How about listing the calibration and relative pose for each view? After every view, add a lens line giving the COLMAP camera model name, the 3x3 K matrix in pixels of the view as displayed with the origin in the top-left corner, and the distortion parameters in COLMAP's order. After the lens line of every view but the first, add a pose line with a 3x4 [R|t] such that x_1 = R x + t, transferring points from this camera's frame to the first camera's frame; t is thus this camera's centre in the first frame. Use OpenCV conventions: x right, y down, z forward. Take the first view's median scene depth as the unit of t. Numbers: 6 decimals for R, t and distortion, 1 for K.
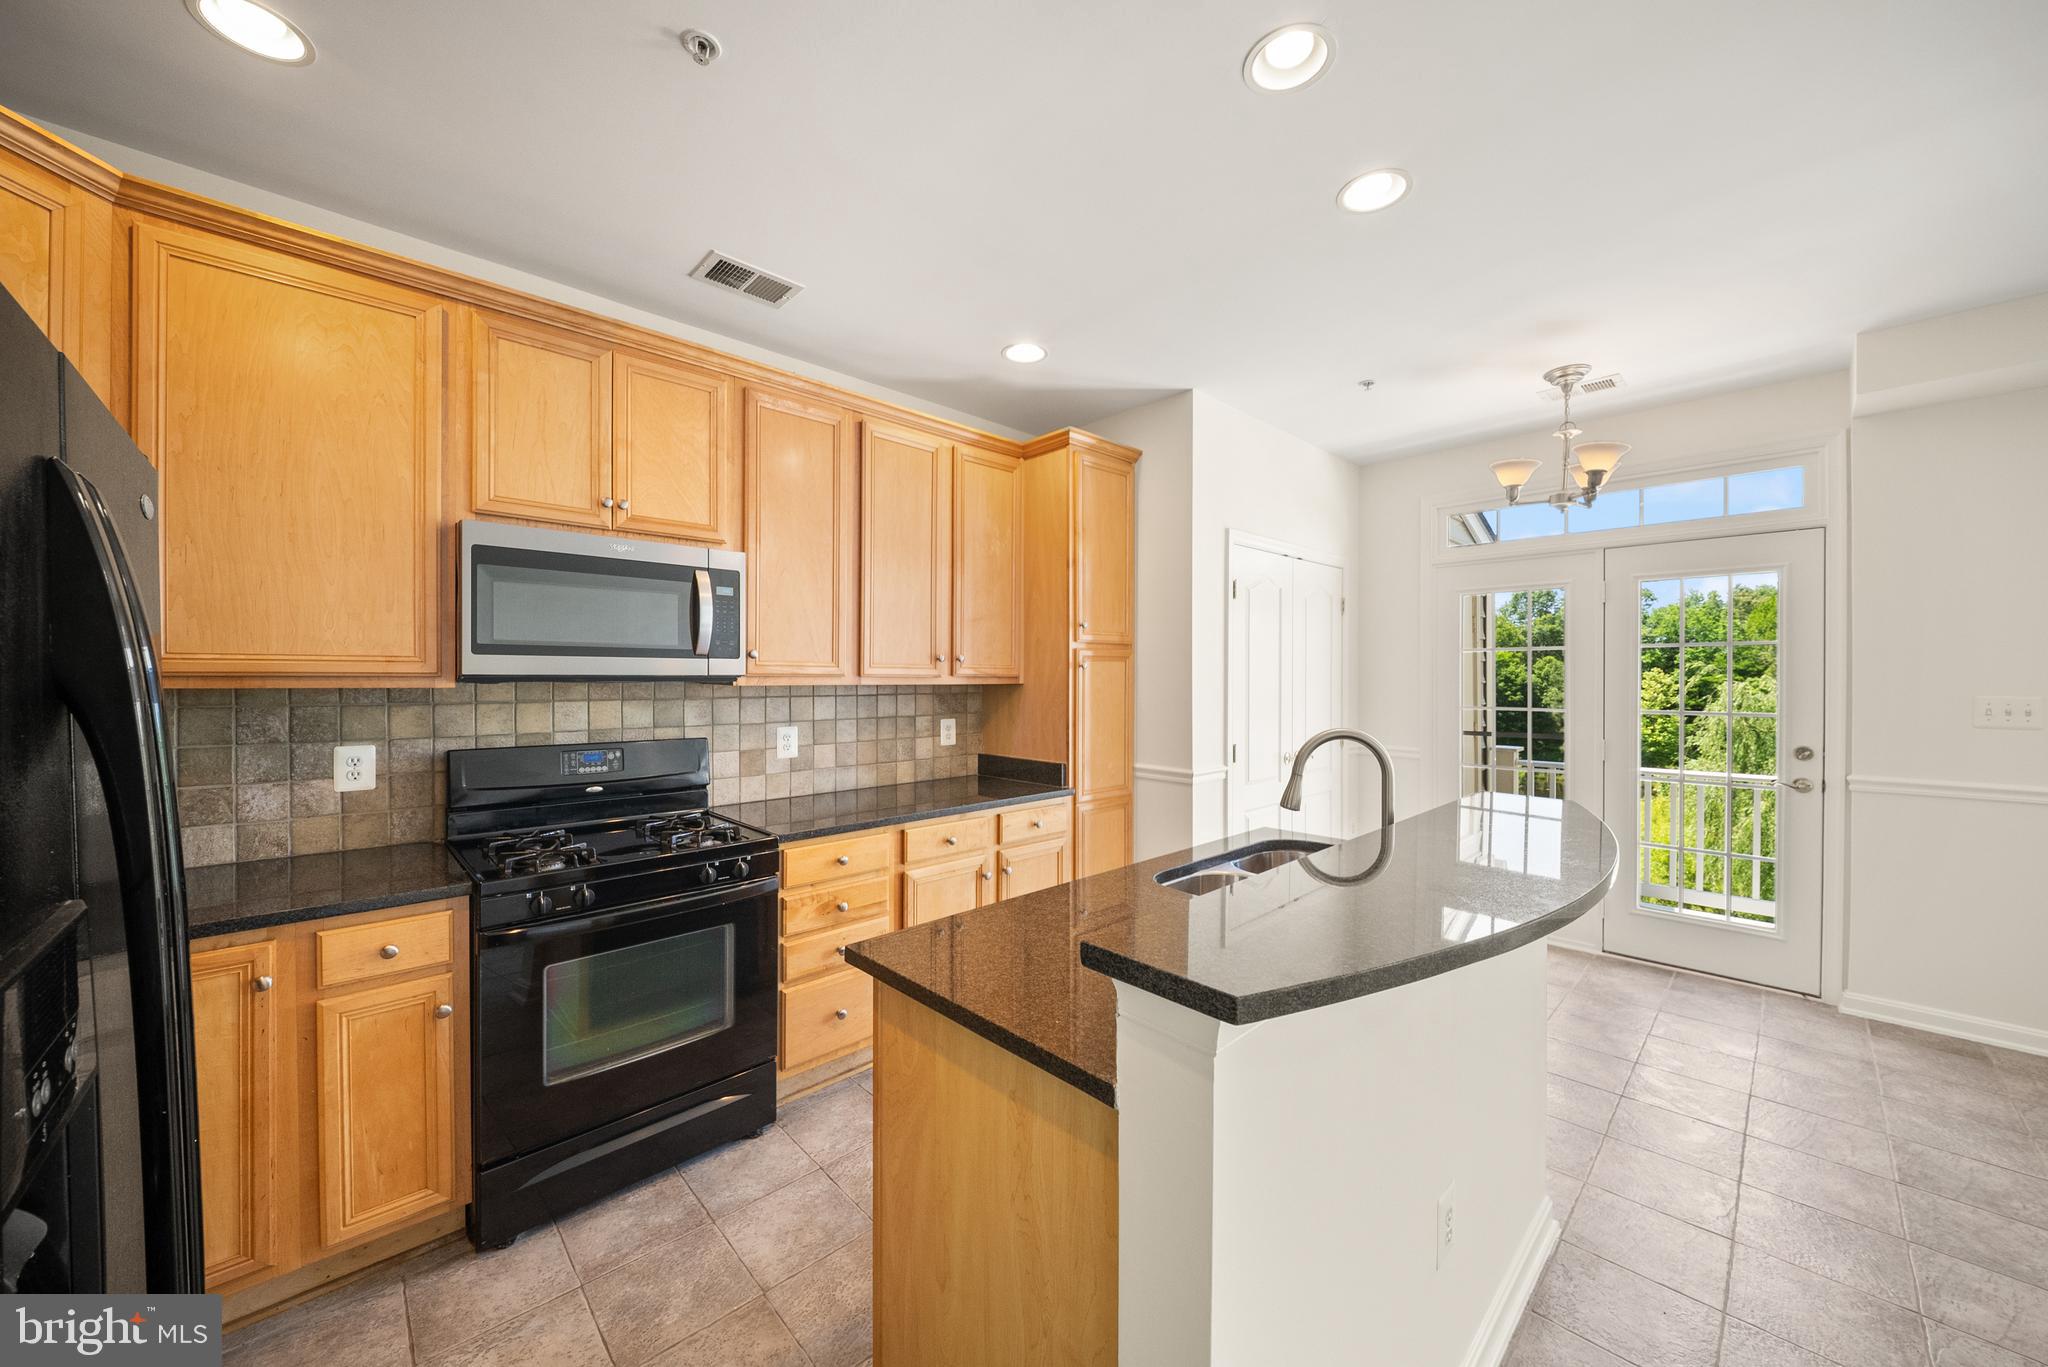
lens RADIAL K [[736.1, 0, 1022.1], [0, 736.1, 684.3], [0, 0, 1]] dist [0.010402, -0.005981]
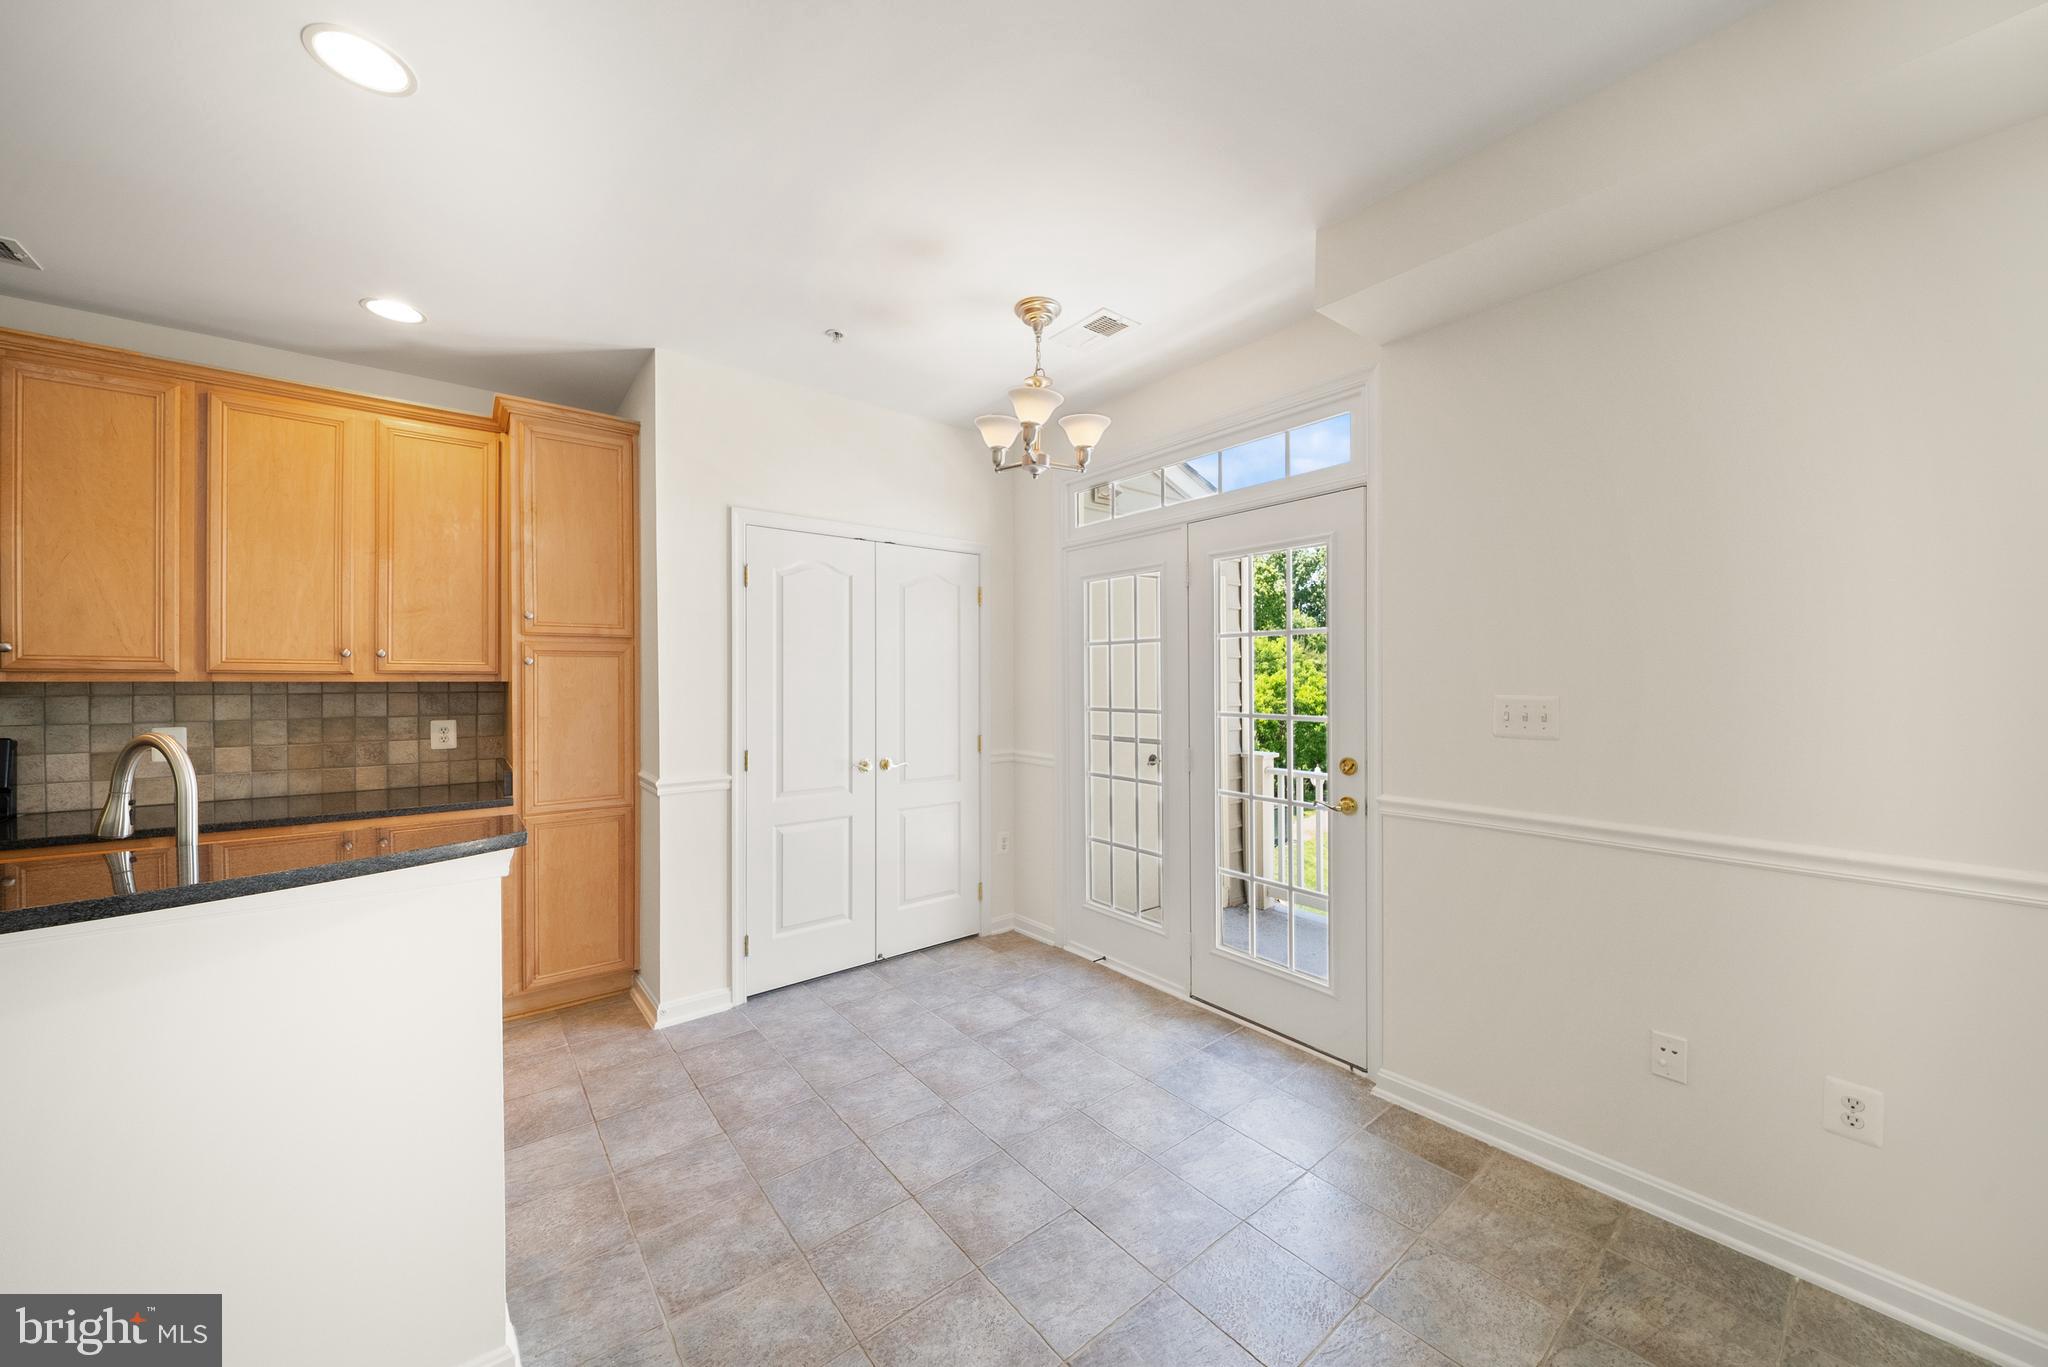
lens RADIAL K [[724.9, 0, 1021.5], [0, 724.9, 680.8], [0, 0, 1]] dist [0.002132, -0.005109]
pose [[0.996541, -0.000758, -0.083103, 0.801116], [0.000176, 0.999975, -0.007005, 0.005286], [0.083106, 0.006966, 0.996516, 0.186387]]
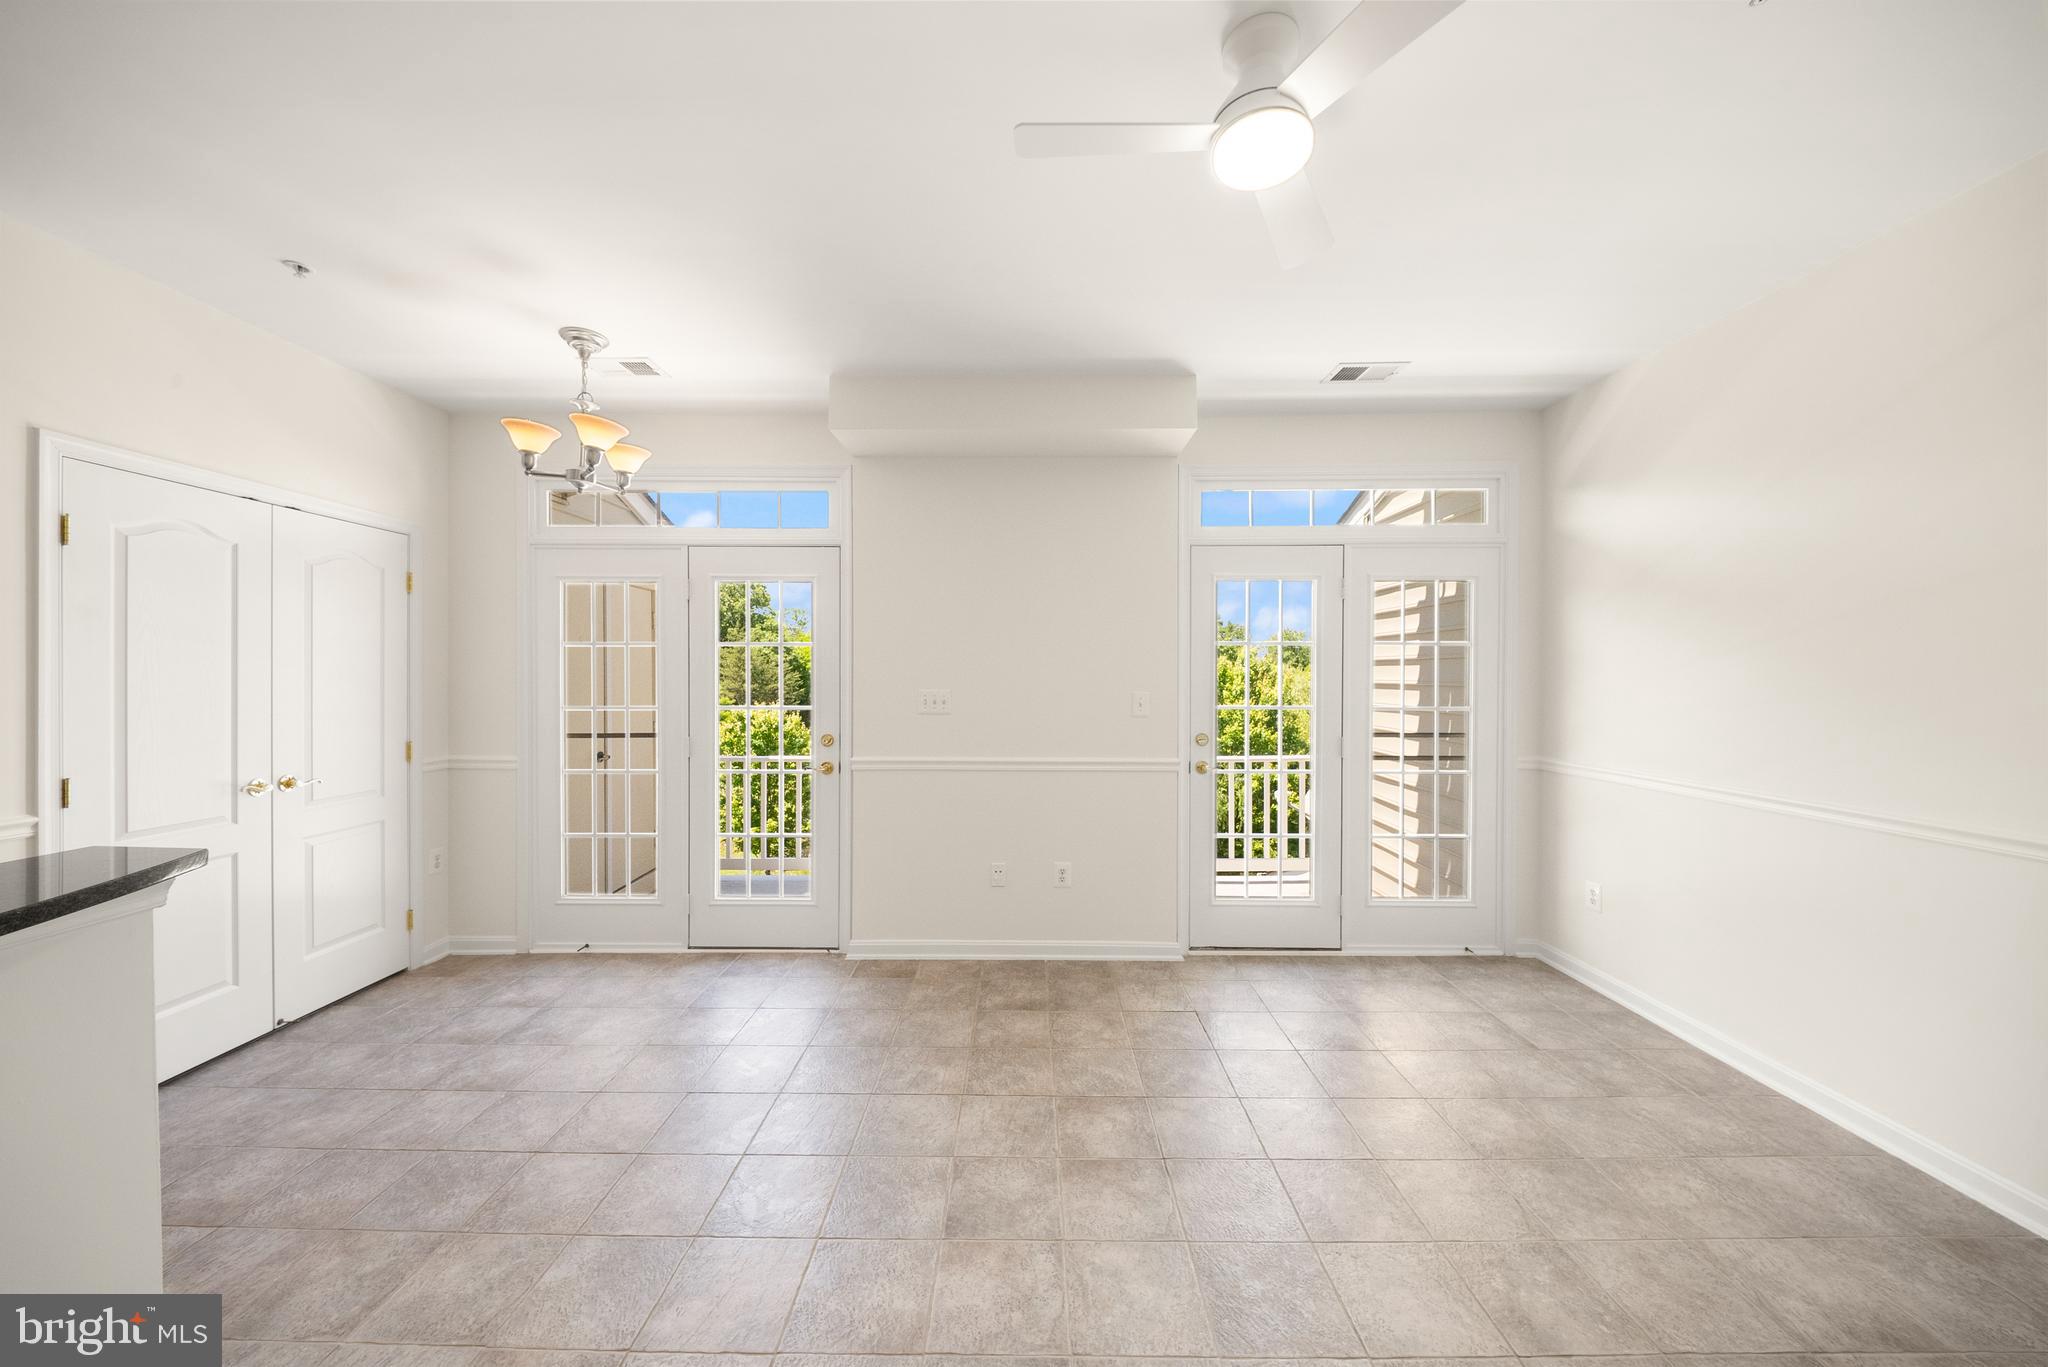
lens RADIAL K [[715.5, 0, 1023.1], [0, 715.5, 681.1], [0, 0, 1]] dist [0.014038, -0.010752]
pose [[0.692880, -0.000645, 0.721053, 0.482474], [0.003129, 0.999993, -0.002113, 0.004251], [-0.721047, 0.003720, 0.692877, 0.002016]]
